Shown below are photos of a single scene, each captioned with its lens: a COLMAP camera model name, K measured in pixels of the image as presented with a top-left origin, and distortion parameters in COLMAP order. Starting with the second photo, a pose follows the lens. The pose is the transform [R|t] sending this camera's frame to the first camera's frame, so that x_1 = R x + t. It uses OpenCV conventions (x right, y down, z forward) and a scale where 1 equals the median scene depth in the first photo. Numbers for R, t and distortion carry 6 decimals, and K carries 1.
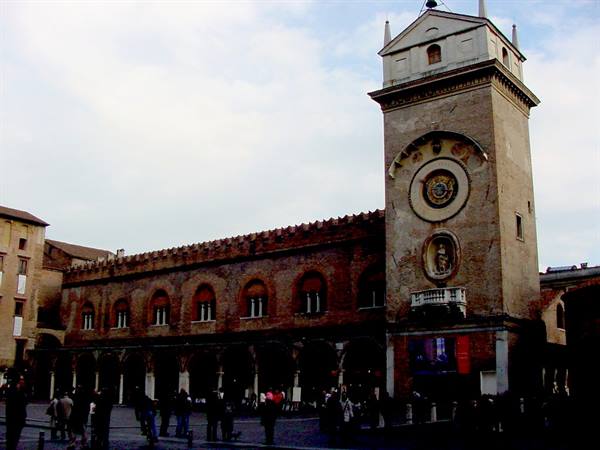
lens RADIAL K [[668.2, 0, 300.9], [0, 668.2, 224.4], [0, 0, 1]] dist [-0.187992, 0.000000]
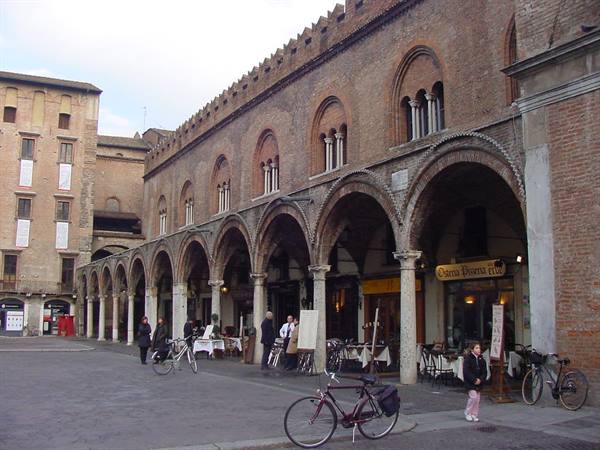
lens RADIAL K [[668.2, 0, 298.4], [0, 668.2, 227.3], [0, 0, 1]] dist [-0.187992, 0.000000]
pose [[0.910560, -0.057126, -0.409410, 0.094118], [0.101806, 0.990890, 0.088162, 0.113096], [0.400644, -0.121957, 0.908081, 0.448758]]
